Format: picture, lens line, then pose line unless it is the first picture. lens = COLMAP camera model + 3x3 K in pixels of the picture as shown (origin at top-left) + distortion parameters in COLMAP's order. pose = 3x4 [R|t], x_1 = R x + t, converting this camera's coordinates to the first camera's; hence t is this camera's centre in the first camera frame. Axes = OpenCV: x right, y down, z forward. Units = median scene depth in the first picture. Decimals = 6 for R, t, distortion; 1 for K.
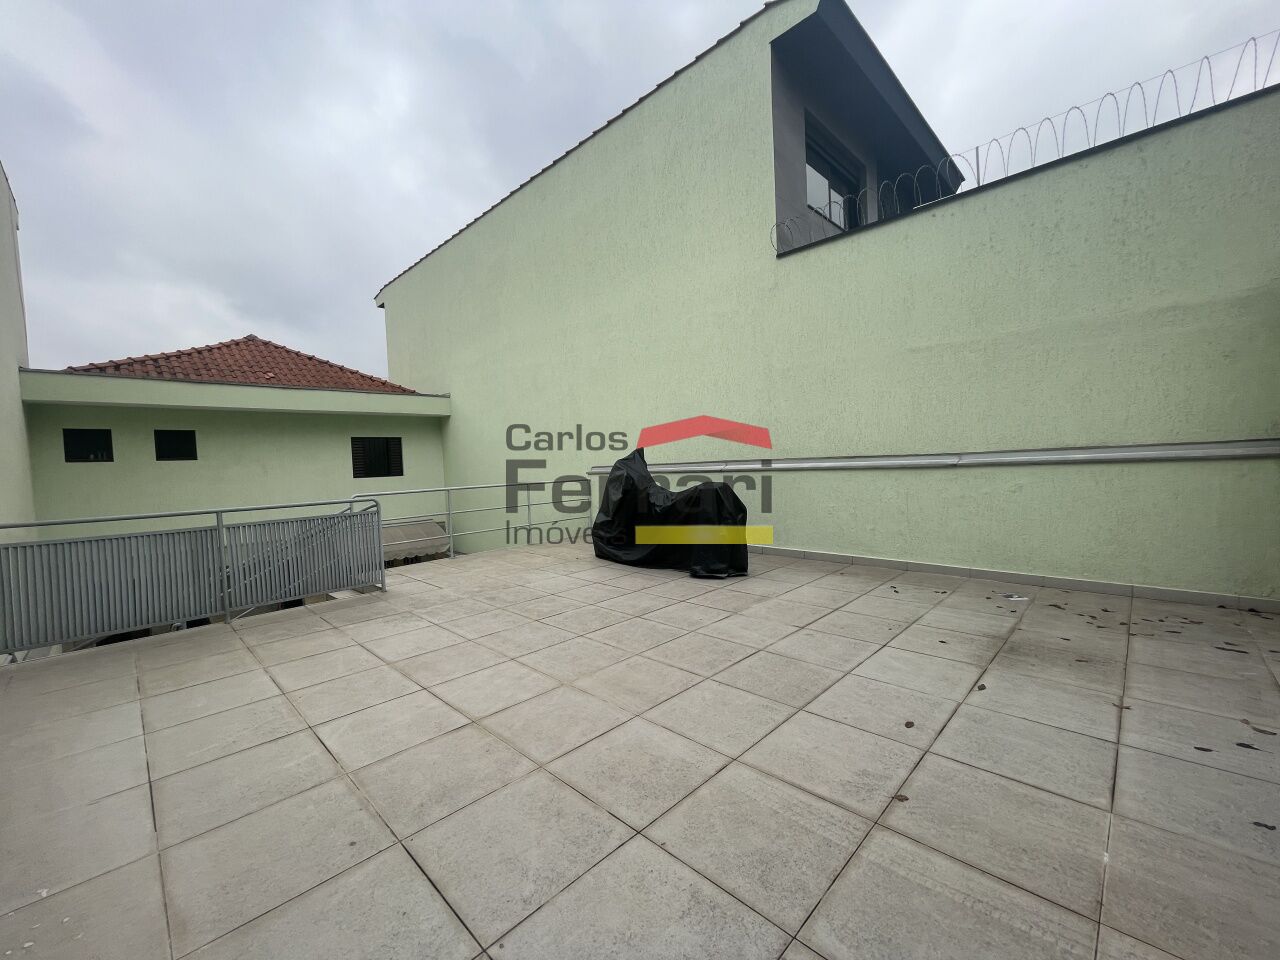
lens RADIAL K [[517.1, 0, 640.5], [0, 517.1, 482.5], [0, 0, 1]] dist [-0.002280, 0.000390]
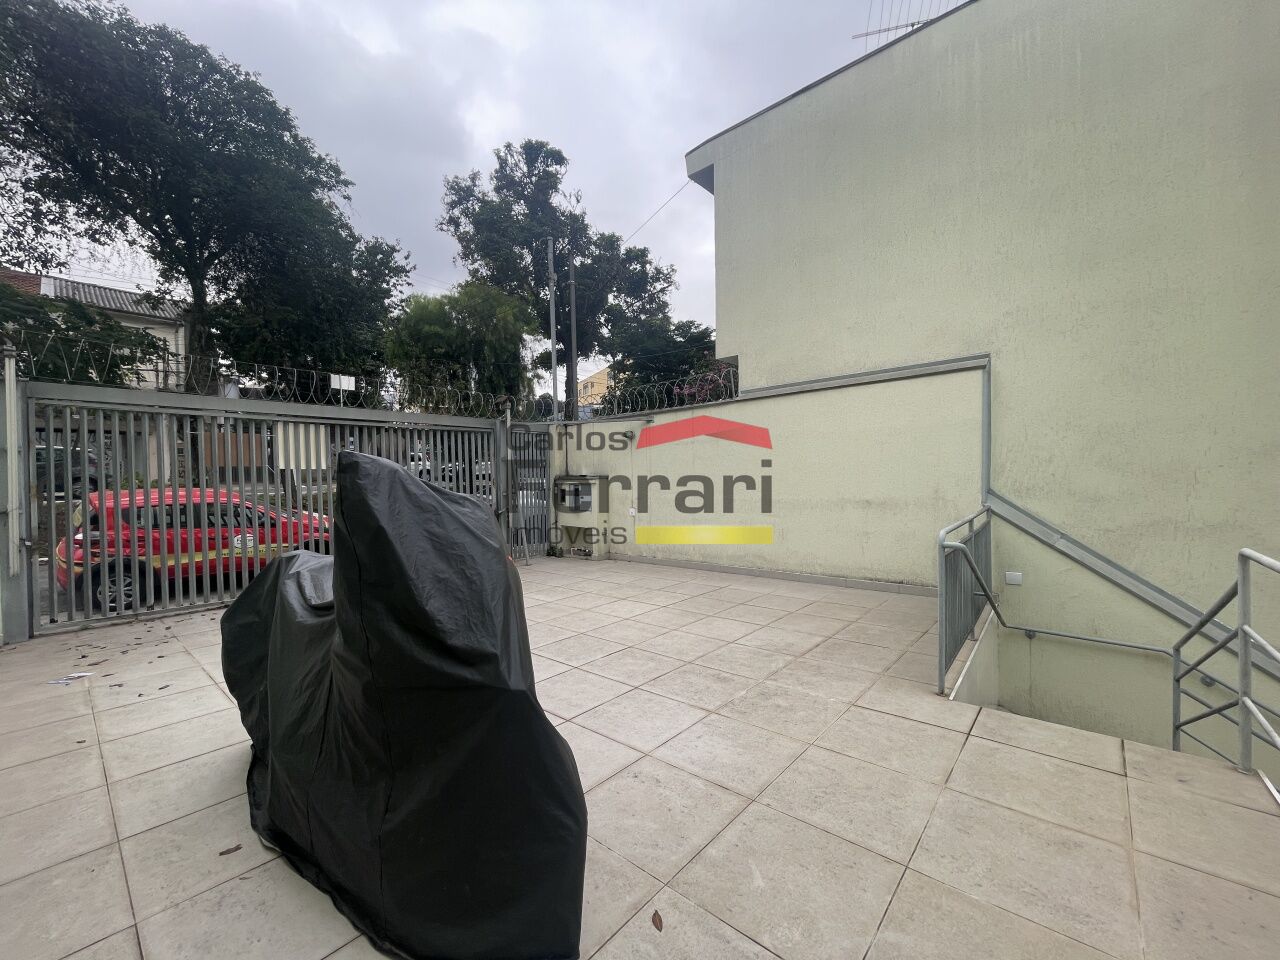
lens RADIAL K [[517.1, 0, 640.5], [0, 517.1, 482.5], [0, 0, 1]] dist [-0.002280, 0.000390]
pose [[-0.996794, 0.058816, -0.054252, -0.213485], [0.056132, 0.997184, 0.049731, -0.104832], [0.057024, 0.046526, -0.997288, 2.262674]]
